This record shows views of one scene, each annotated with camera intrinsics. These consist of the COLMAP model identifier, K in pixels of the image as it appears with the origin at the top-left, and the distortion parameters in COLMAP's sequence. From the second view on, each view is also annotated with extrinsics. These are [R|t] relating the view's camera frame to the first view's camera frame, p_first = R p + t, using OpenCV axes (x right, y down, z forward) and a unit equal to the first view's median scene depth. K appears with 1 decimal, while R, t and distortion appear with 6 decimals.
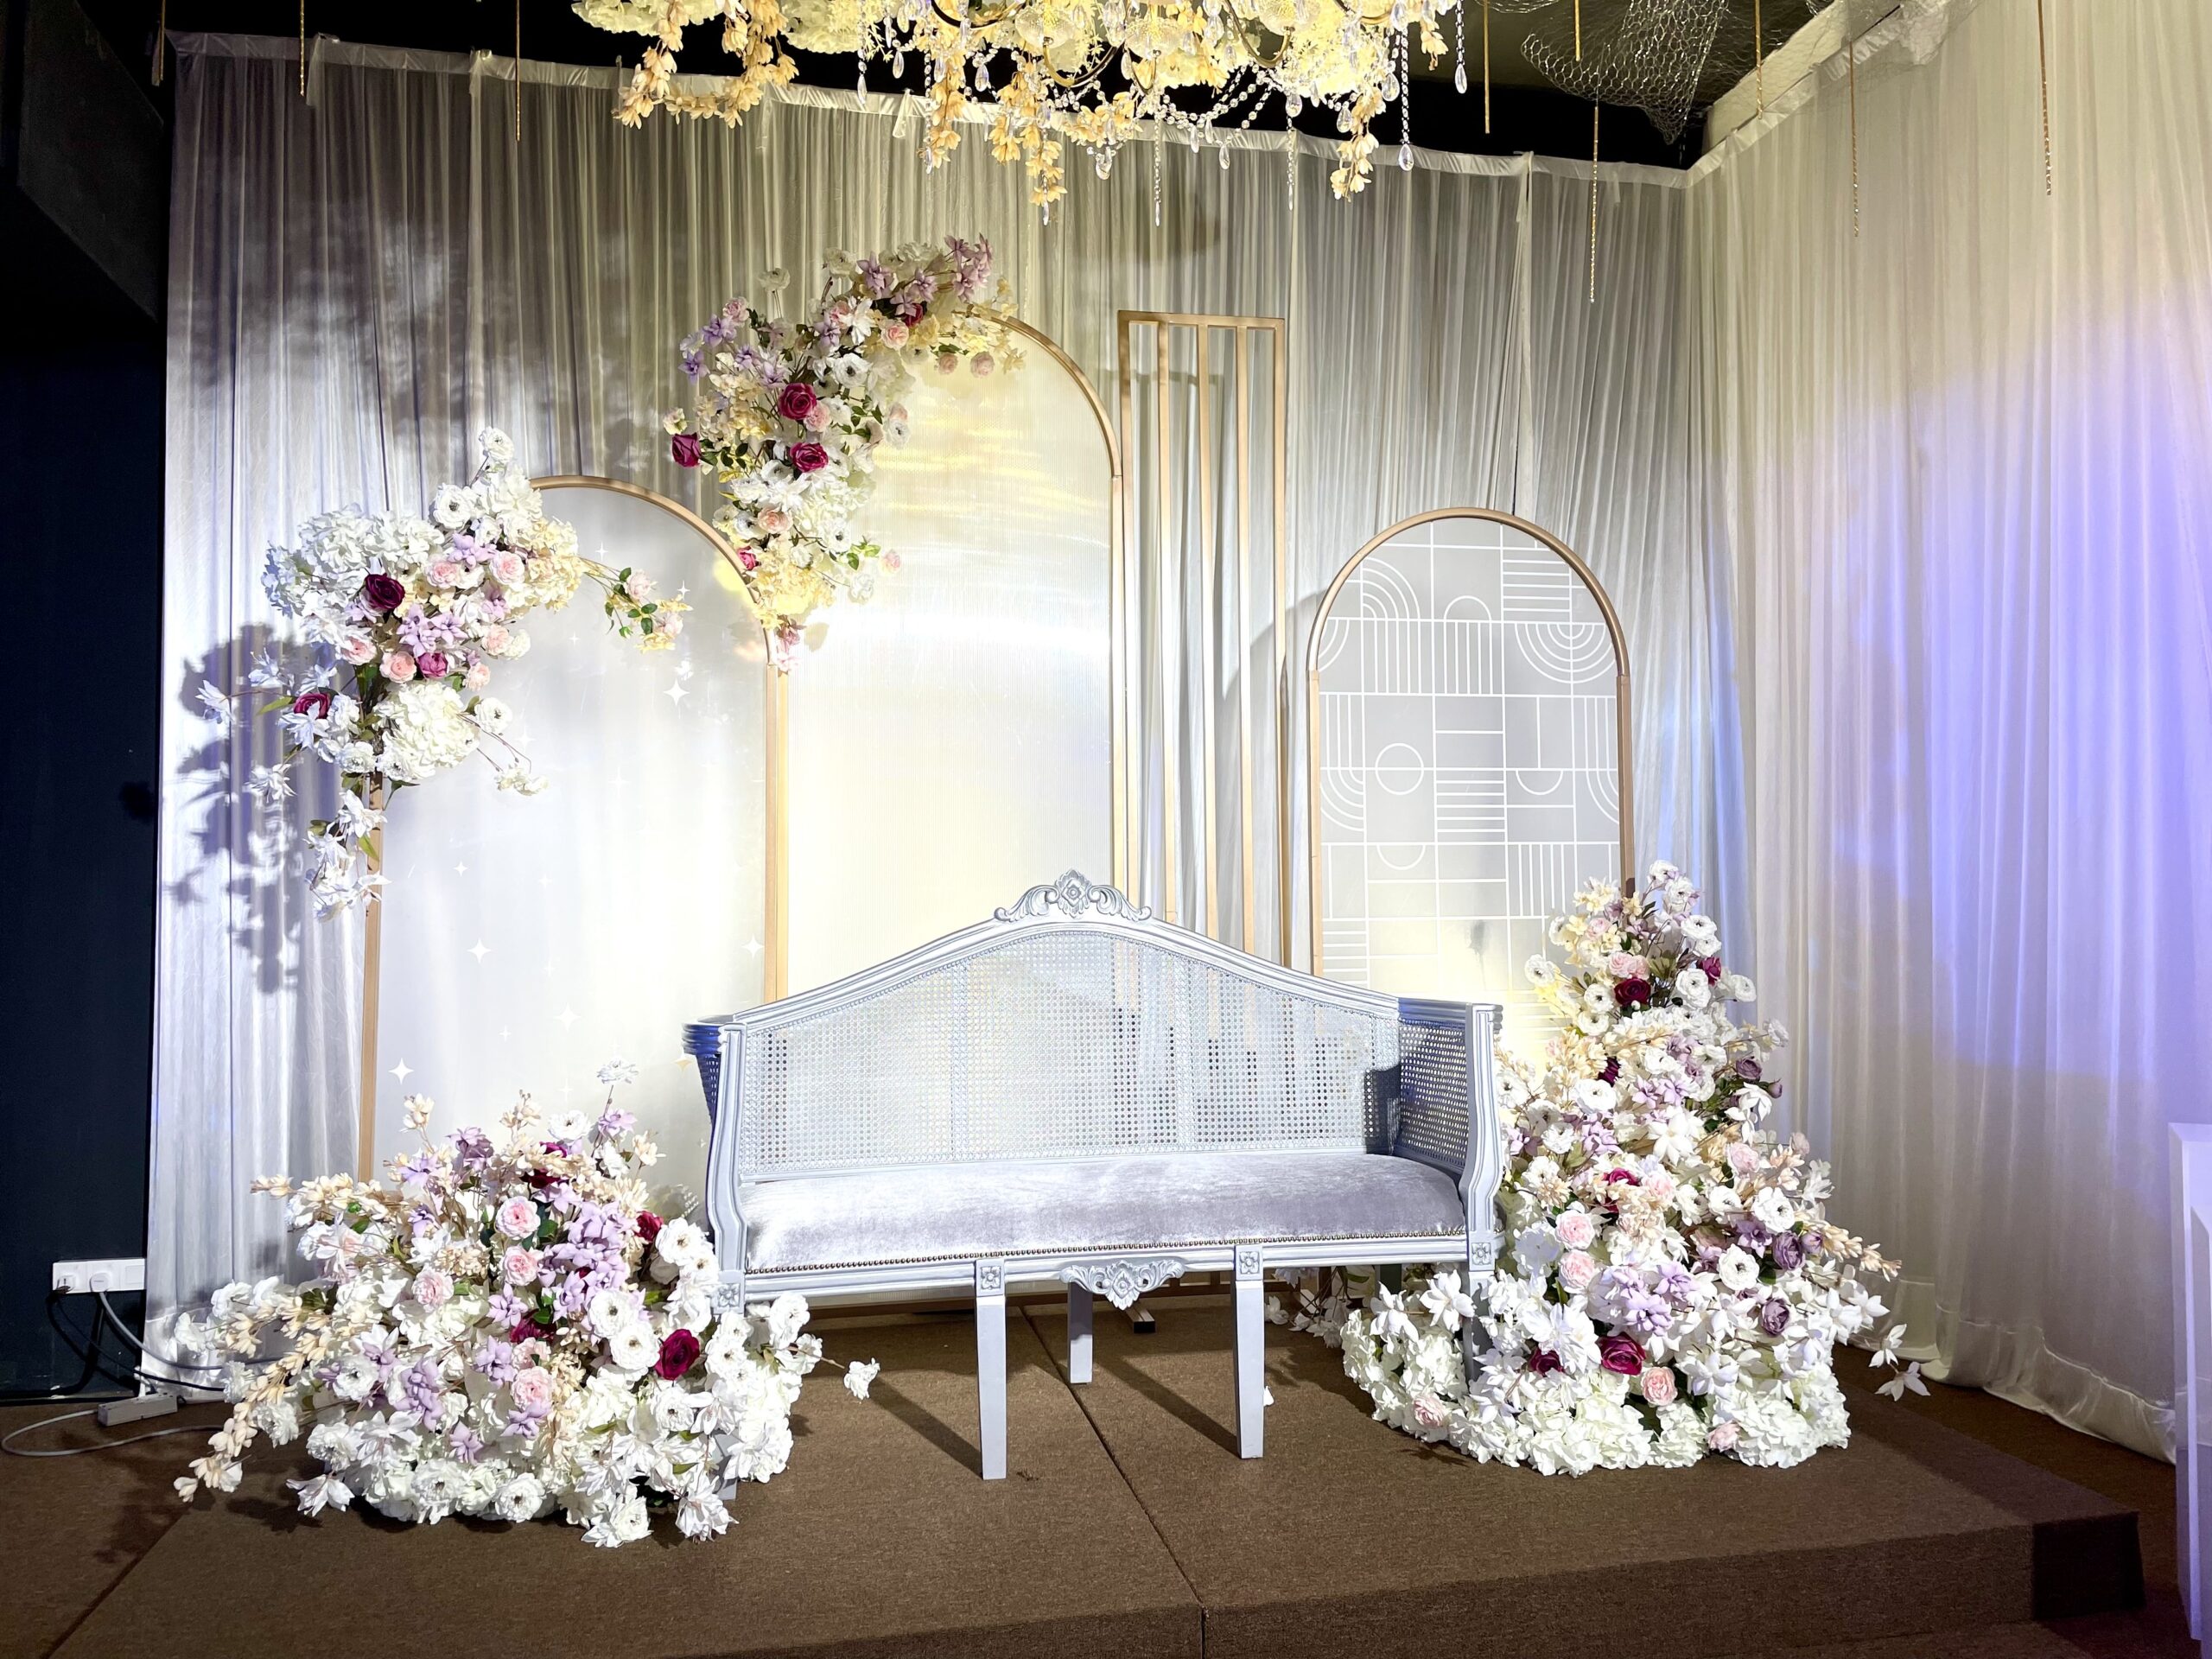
lens RADIAL K [[1651.1, 0, 1121.2], [0, 1651.1, 826.6], [0, 0, 1]] dist [0.065136, -0.097331]
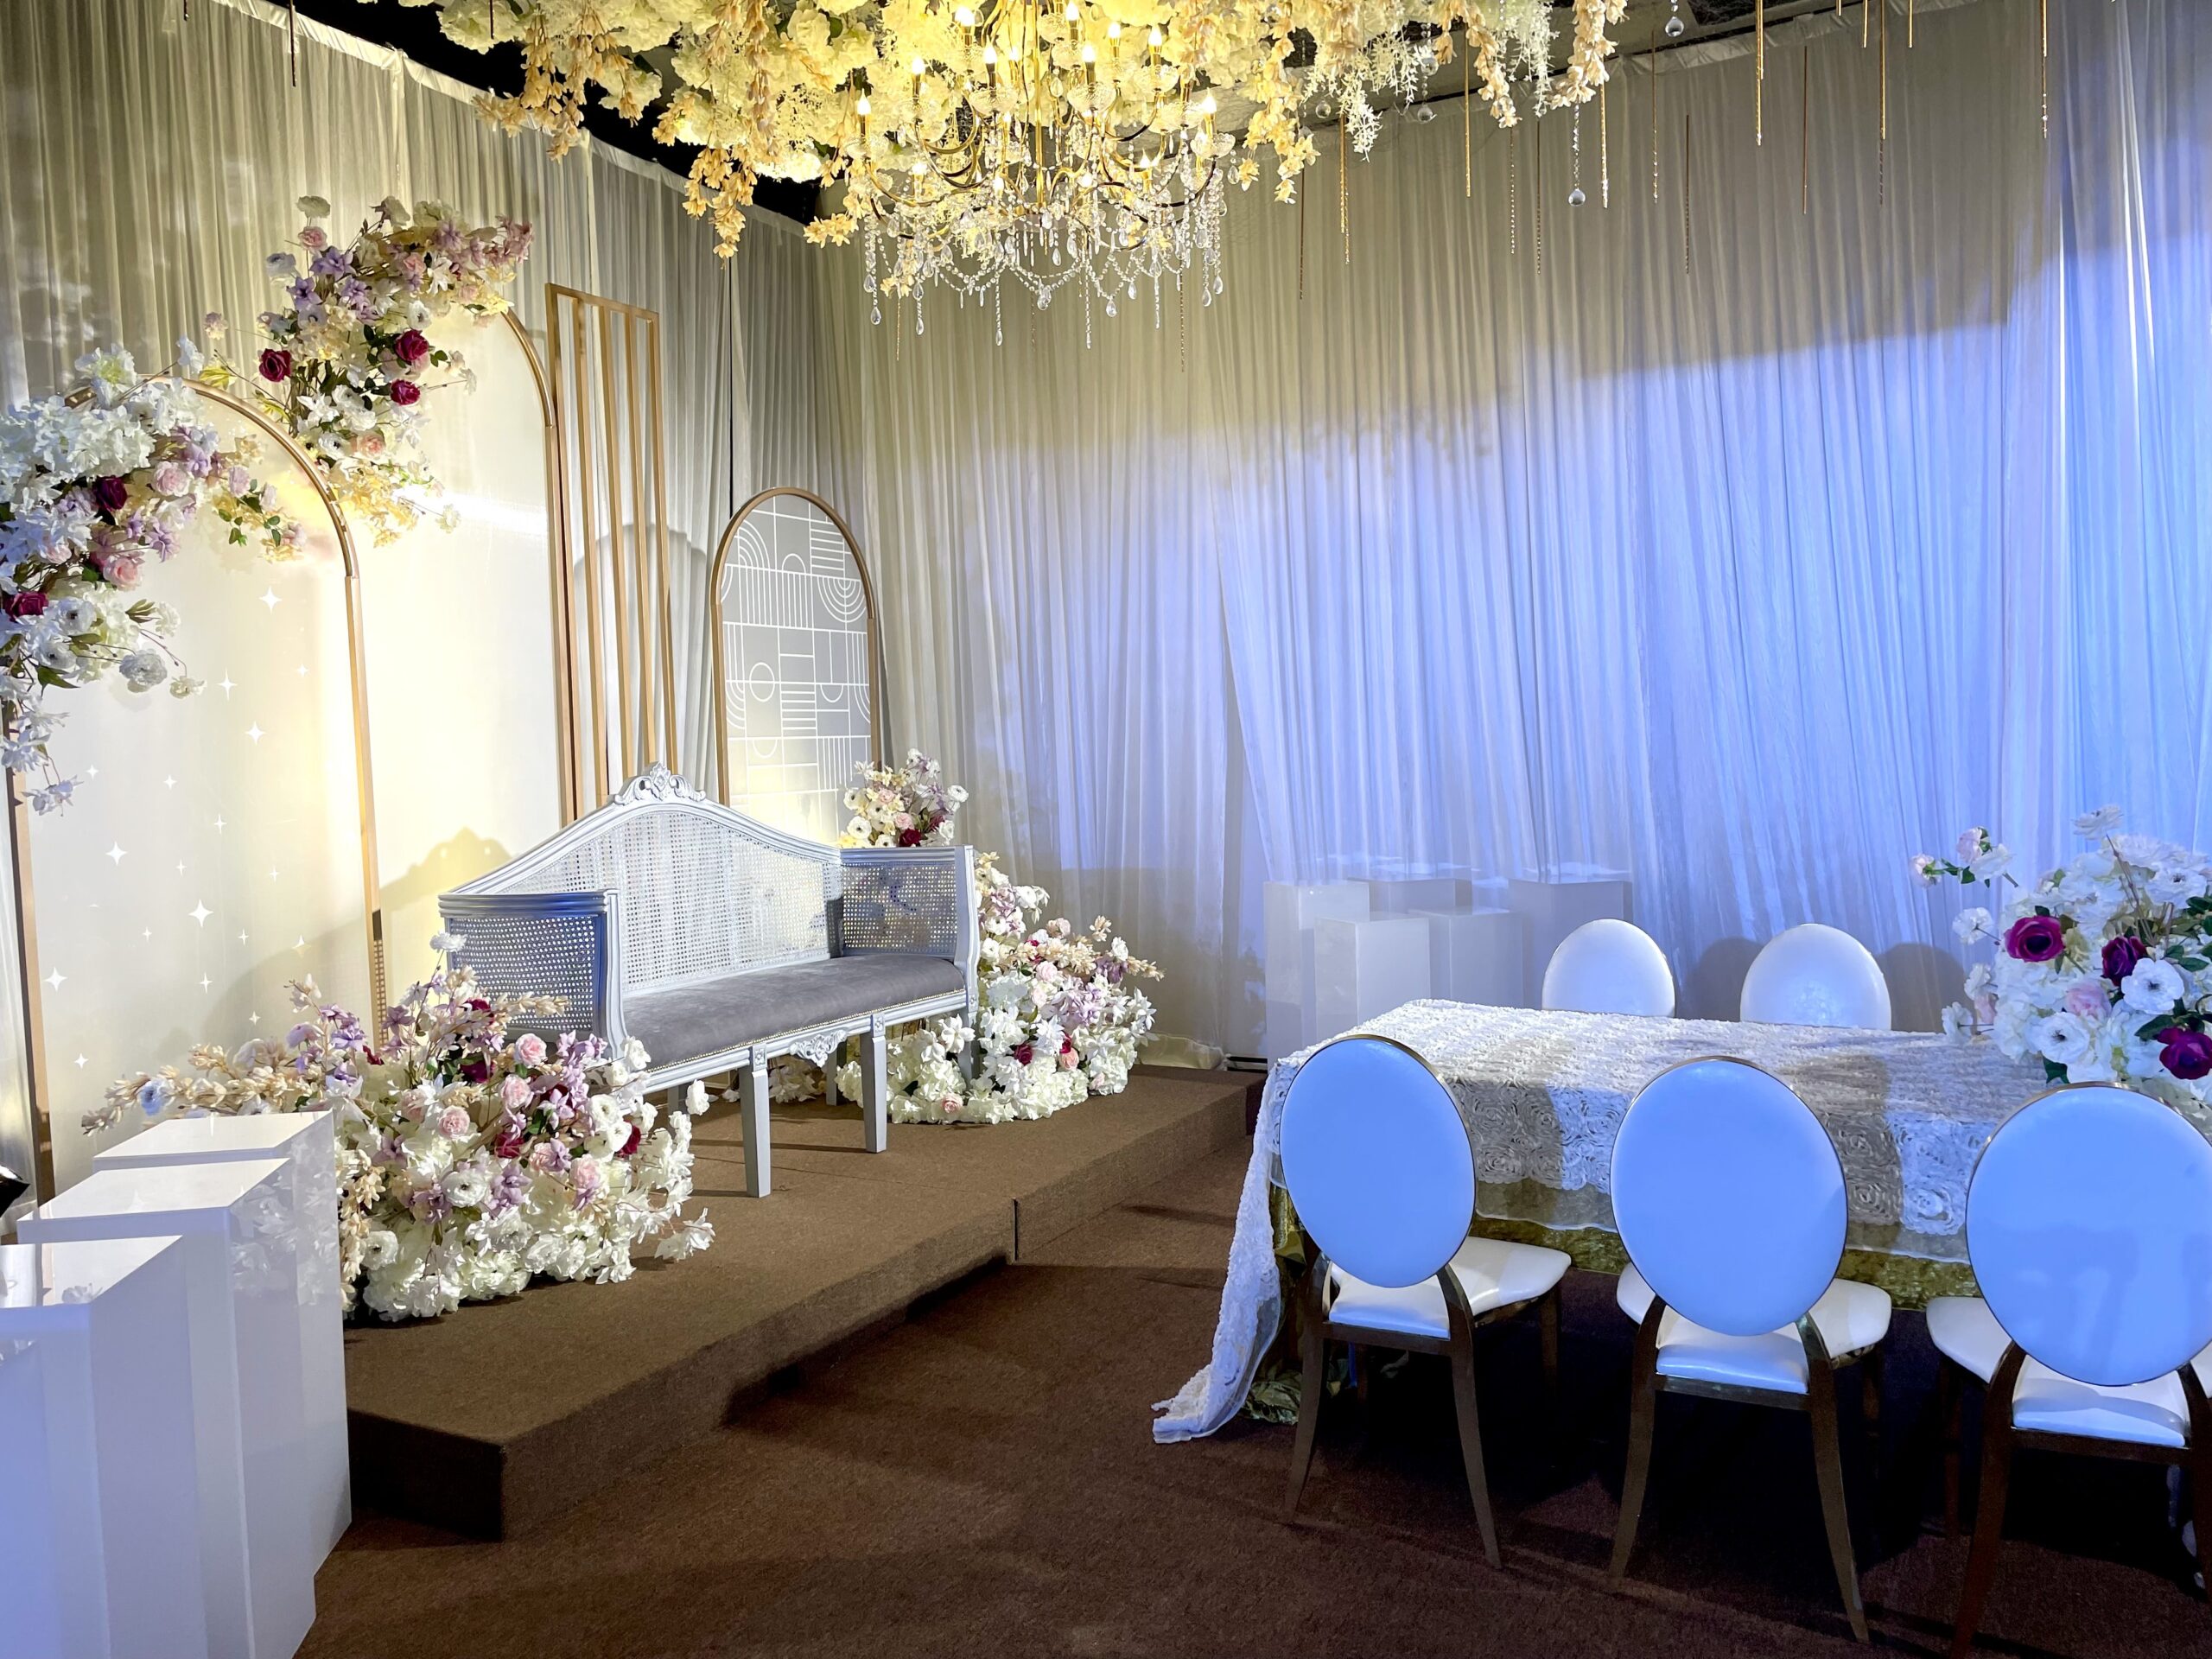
lens RADIAL K [[1704.5, 0, 1110.2], [0, 1704.5, 806.2], [0, 0, 1]] dist [0.081556, -0.121299]
pose [[0.646534, -0.036424, 0.762015, -0.763340], [-0.014181, 0.998113, 0.059742, -0.023221], [-0.762753, -0.049432, 0.644798, -0.117319]]
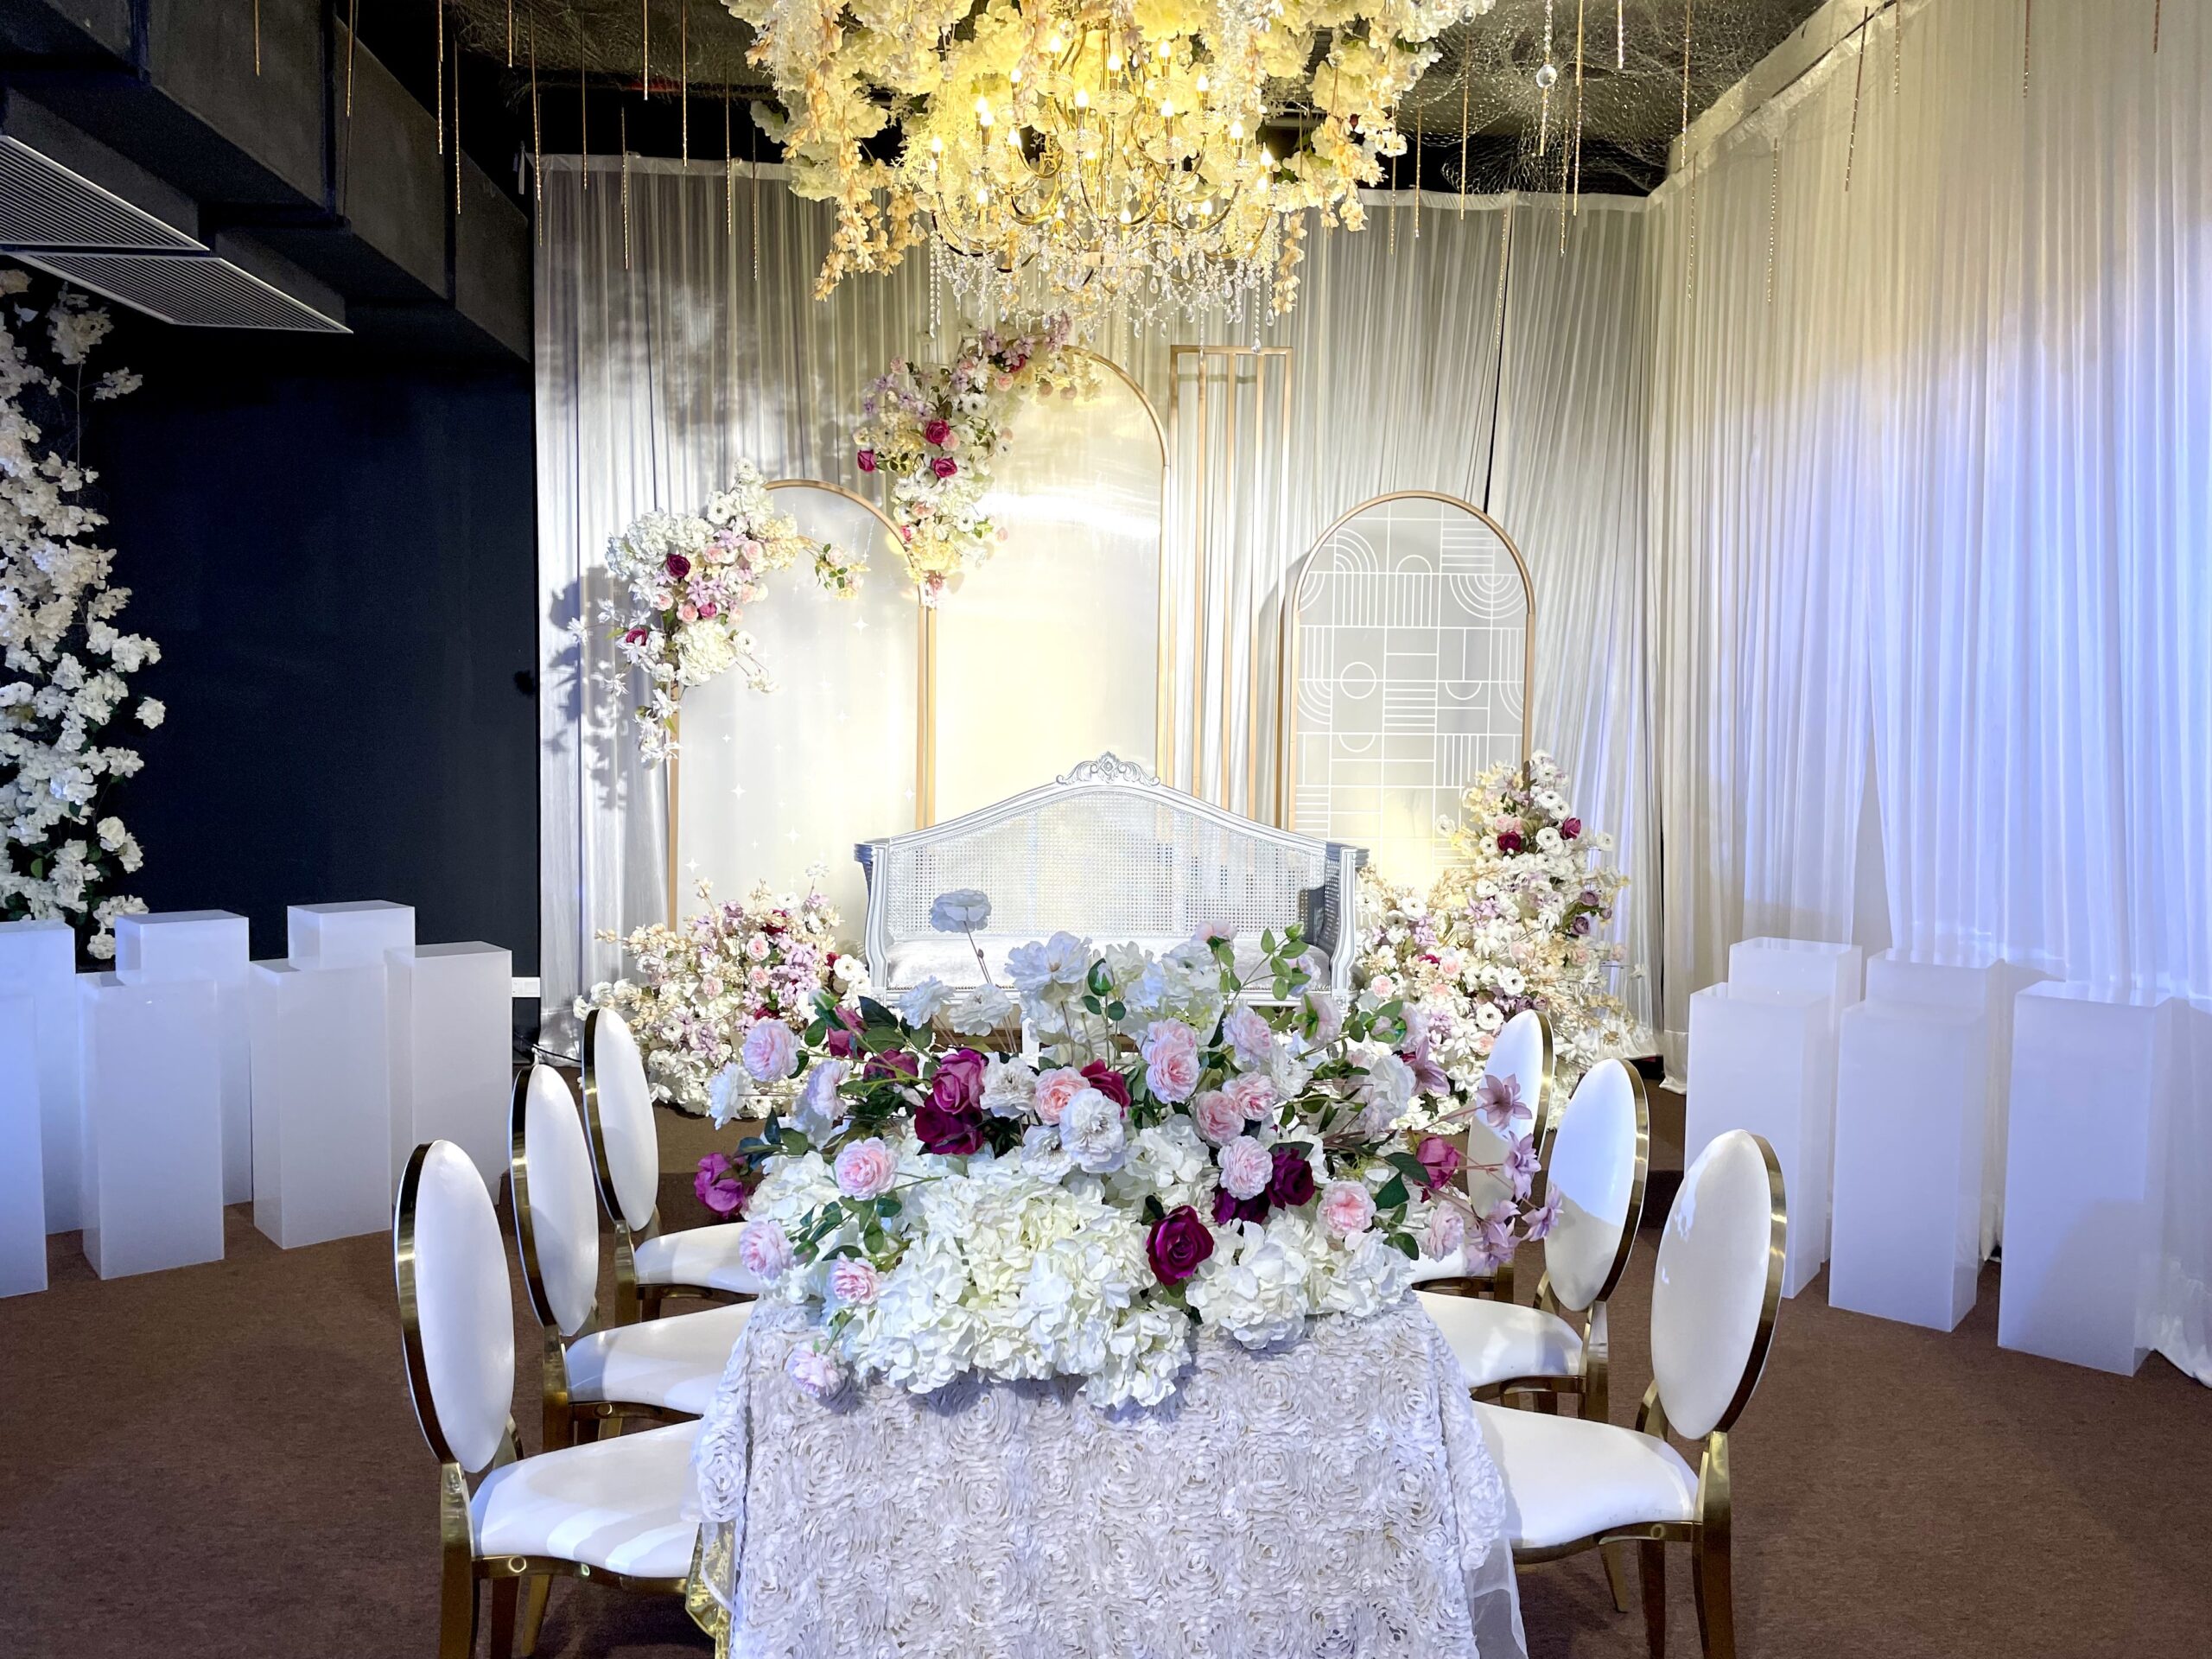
lens RADIAL K [[1651.1, 0, 1121.2], [0, 1651.1, 826.6], [0, 0, 1]] dist [0.065136, -0.097331]
pose [[0.988680, 0.032693, -0.146437, 0.194344], [-0.016856, 0.993996, 0.108112, -0.064839], [0.149093, -0.104420, 0.983294, -0.469125]]
